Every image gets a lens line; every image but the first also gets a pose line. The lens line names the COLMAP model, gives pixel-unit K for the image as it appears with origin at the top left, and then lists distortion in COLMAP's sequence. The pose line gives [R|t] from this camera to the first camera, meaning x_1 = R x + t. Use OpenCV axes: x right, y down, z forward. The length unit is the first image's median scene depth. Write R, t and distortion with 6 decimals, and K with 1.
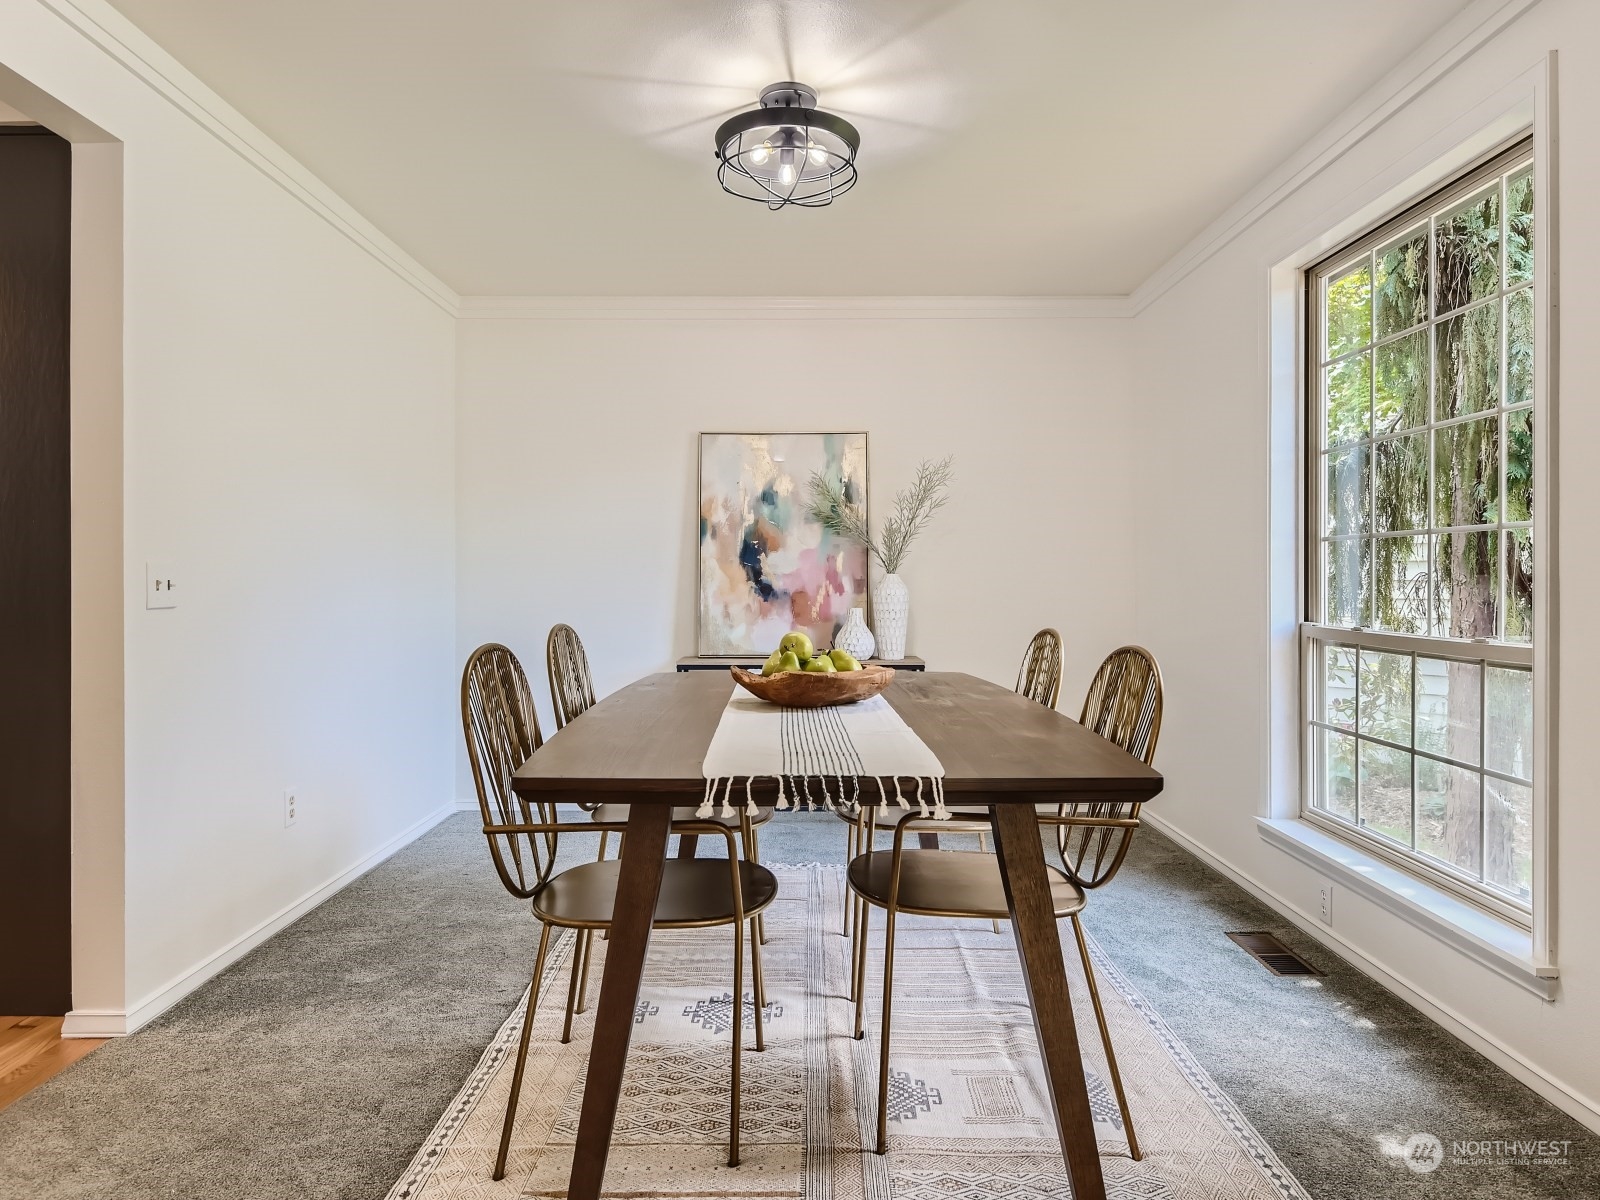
lens RADIAL K [[1013.9, 0, 796.0], [0, 1013.9, 601.0], [0, 0, 1]] dist [0.025930, -0.004990]
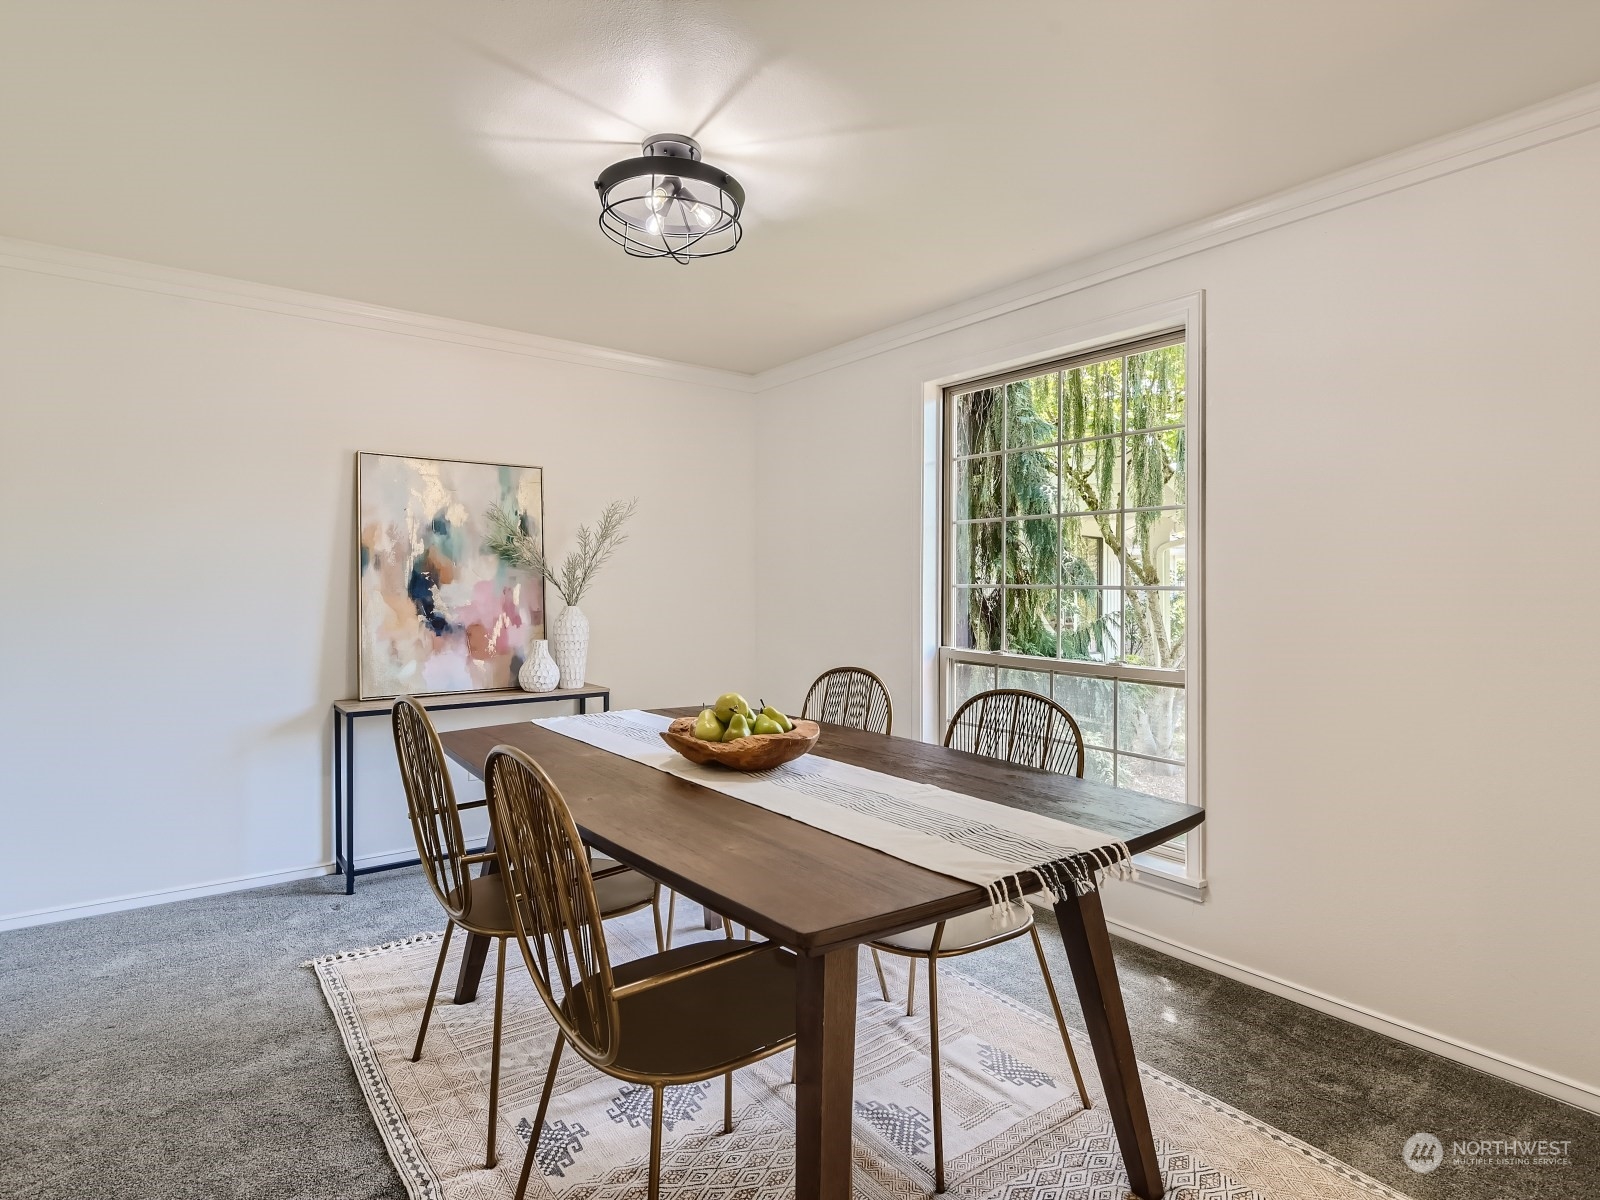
lens RADIAL K [[852.3, 0, 801.8], [0, 852.3, 591.0], [0, 0, 1]] dist [0.012930, -0.005035]
pose [[0.796600, -0.000472, 0.604507, -0.242238], [0.006135, 0.999955, -0.007303, -0.033757], [-0.604476, 0.009526, 0.796567, 0.156602]]
